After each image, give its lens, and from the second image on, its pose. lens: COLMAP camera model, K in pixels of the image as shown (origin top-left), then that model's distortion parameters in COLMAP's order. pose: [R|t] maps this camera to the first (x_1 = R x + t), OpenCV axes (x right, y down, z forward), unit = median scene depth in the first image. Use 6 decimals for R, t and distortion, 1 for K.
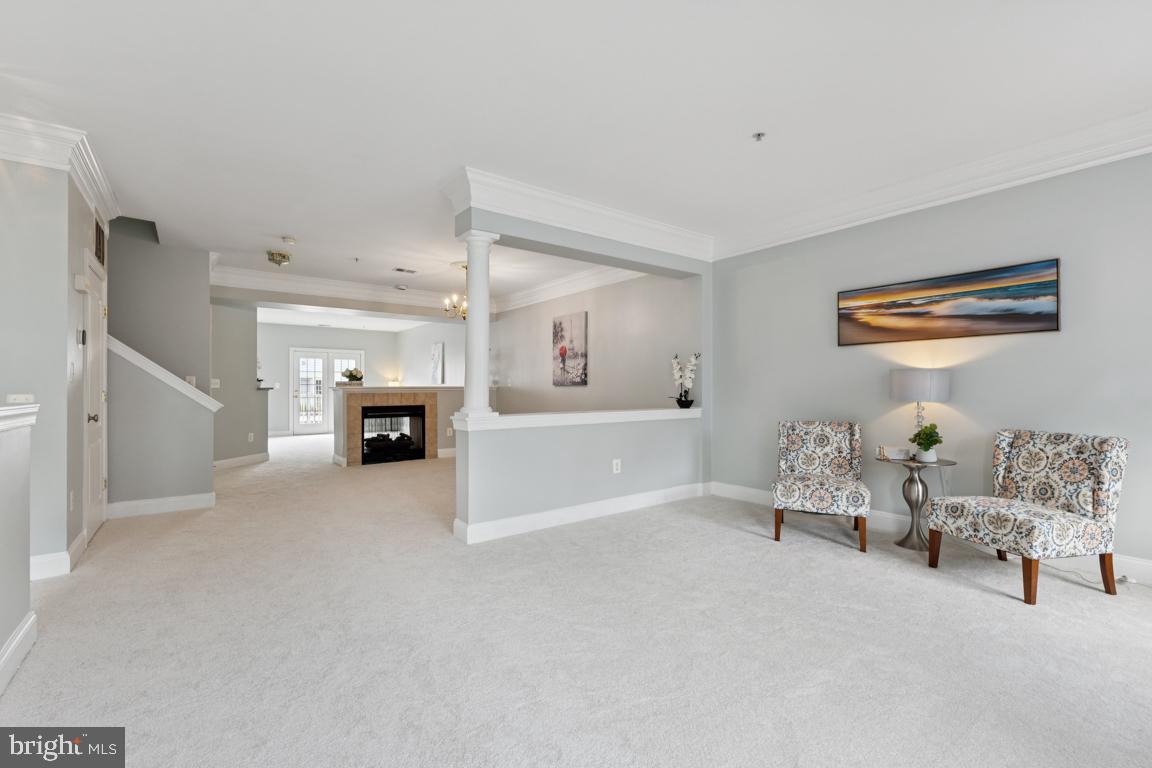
lens RADIAL K [[499.5, 0, 579.3], [0, 499.5, 385.5], [0, 0, 1]] dist [0.004035, -0.000475]
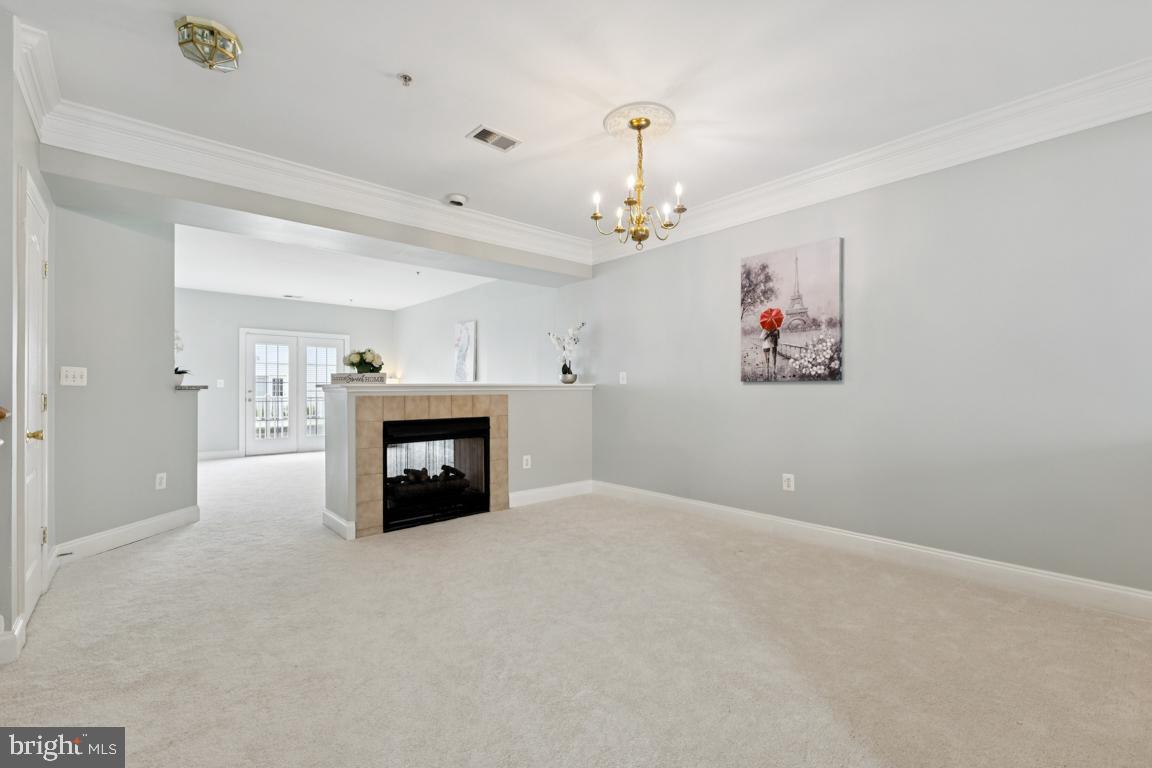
lens RADIAL K [[499.5, 0, 583.0], [0, 499.5, 385.8], [0, 0, 1]] dist [0.004035, -0.000475]
pose [[0.997147, 0.001127, 0.075476, -0.264024], [-0.001166, 0.999999, 0.000471, 0.004047], [-0.075475, -0.000558, 0.997148, 0.457565]]
